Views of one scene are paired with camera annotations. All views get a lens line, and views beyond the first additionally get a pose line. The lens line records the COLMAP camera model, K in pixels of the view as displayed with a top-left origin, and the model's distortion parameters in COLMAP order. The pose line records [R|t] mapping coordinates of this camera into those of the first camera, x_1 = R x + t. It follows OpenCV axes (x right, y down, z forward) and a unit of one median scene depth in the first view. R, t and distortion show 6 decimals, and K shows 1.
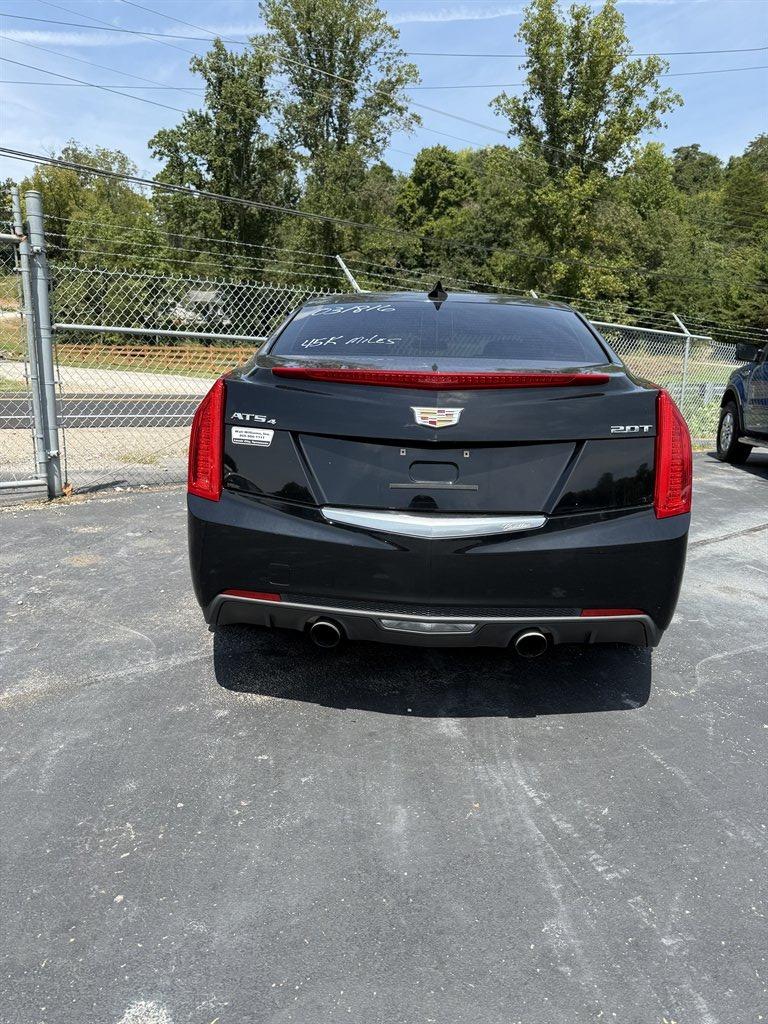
lens RADIAL K [[725.5, 0, 384.0], [0, 725.5, 512.0], [0, 0, 1]] dist [0.020097, -0.031310]
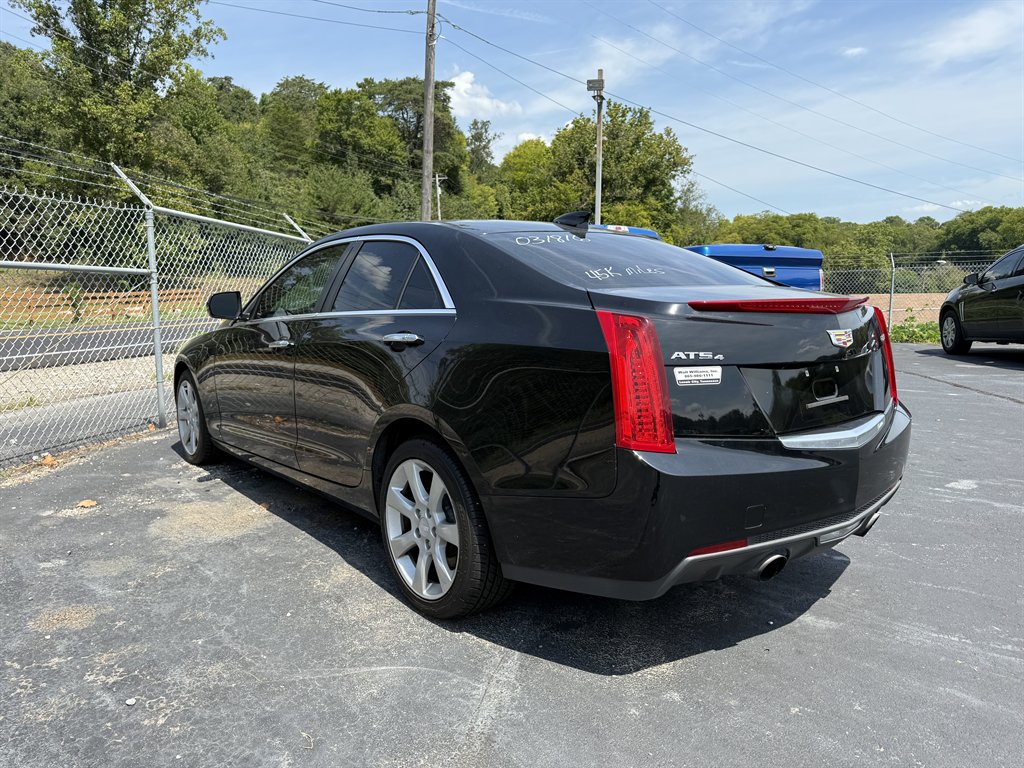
lens RADIAL K [[727.7, 0, 512.0], [0, 727.7, 384.0], [0, 0, 1]] dist [-0.015911, 0.009369]
pose [[0.738053, -0.115322, 0.664815, -0.961362], [0.158653, 0.987322, -0.004865, -0.126314], [-0.655826, 0.109065, 0.746992, 0.470983]]
